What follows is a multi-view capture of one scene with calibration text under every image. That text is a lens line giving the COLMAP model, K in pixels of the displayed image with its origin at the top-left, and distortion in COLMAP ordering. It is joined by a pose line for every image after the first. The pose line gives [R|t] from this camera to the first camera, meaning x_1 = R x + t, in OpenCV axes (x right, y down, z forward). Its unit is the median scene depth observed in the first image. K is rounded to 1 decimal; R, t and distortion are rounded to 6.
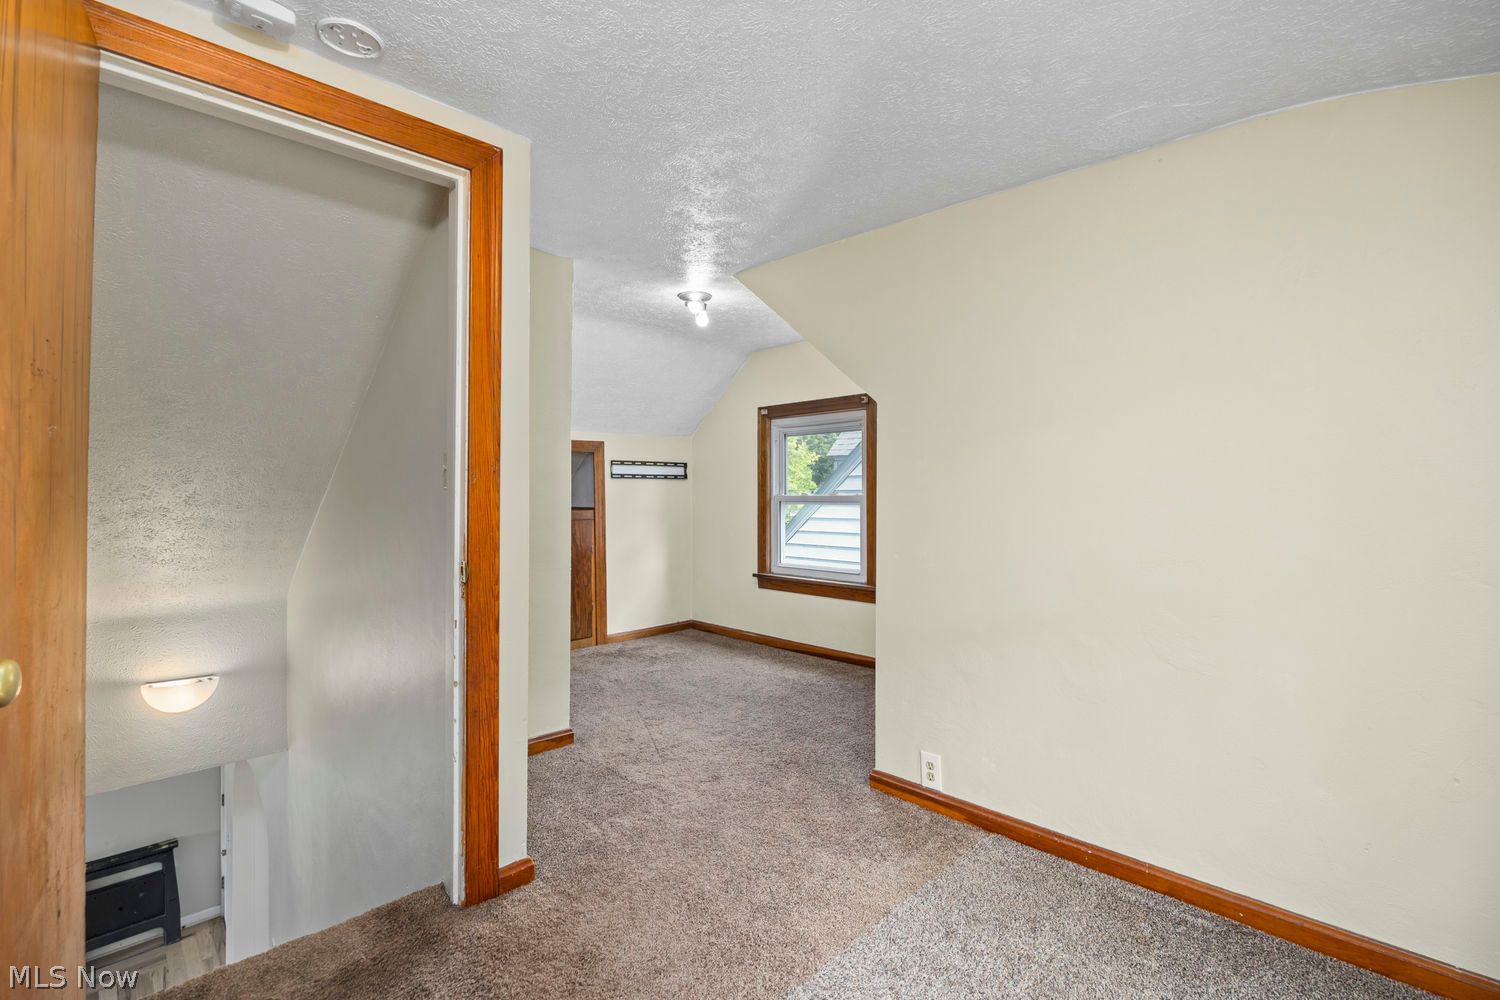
lens RADIAL K [[660.5, 0, 749.1], [0, 660.5, 502.4], [0, 0, 1]] dist [-0.018876, -0.000381]
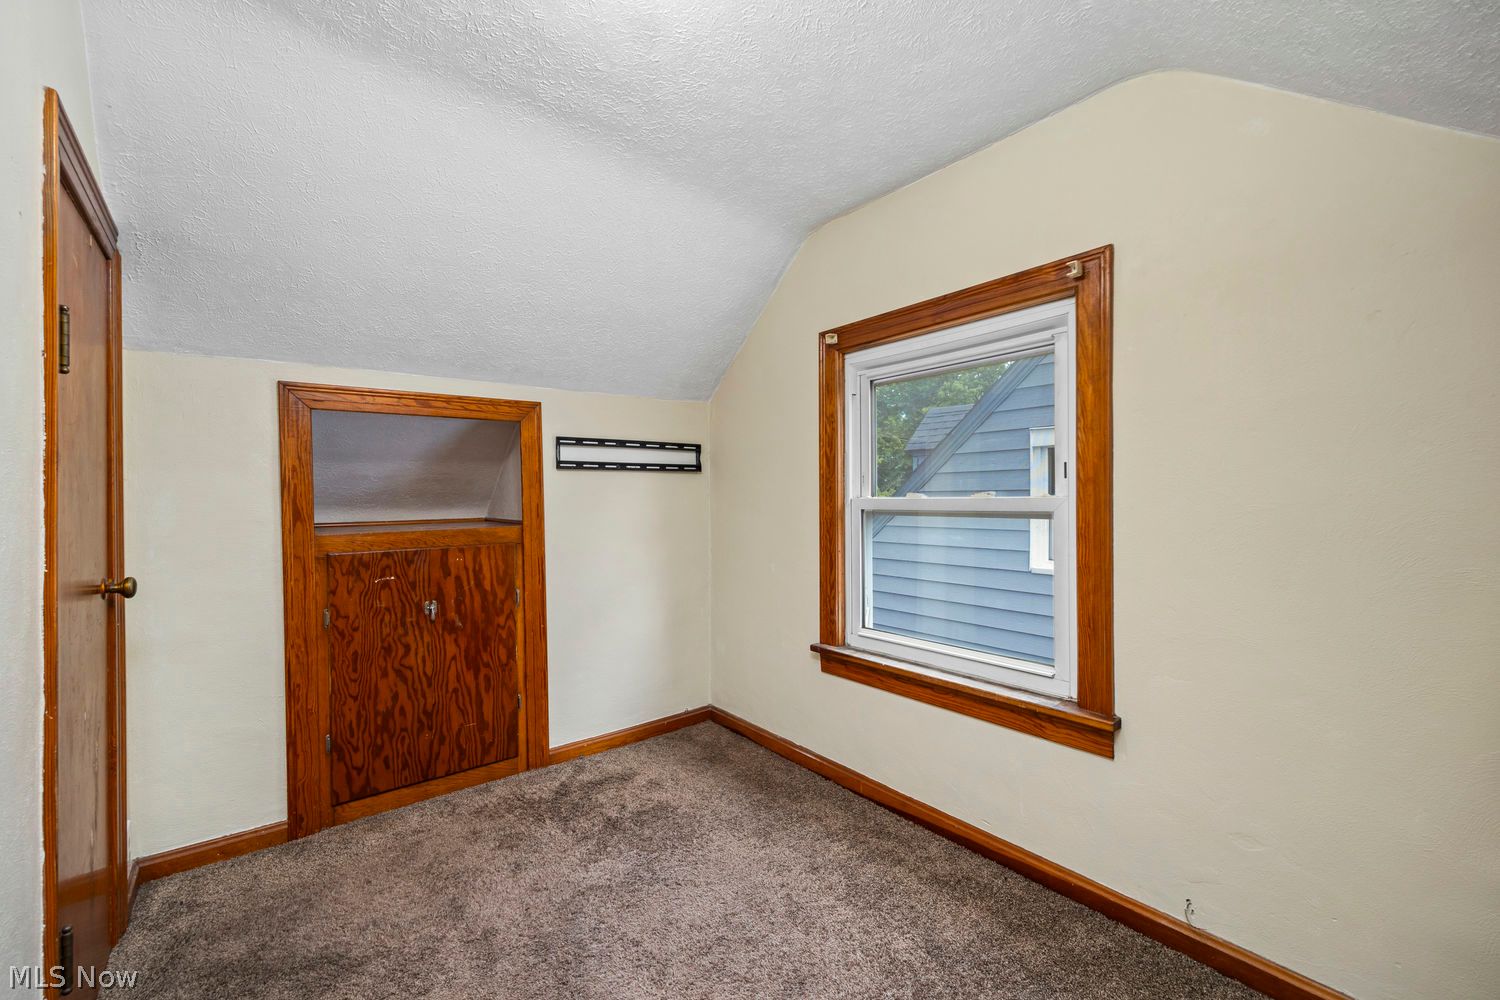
lens RADIAL K [[620.8, 0, 754.9], [0, 620.8, 514.2], [0, 0, 1]] dist [0.001205, 0.000272]
pose [[0.995986, -0.003237, -0.089451, 0.006014], [0.004452, 0.999901, 0.013384, -0.004511], [0.089399, -0.013728, 0.995901, 0.496605]]
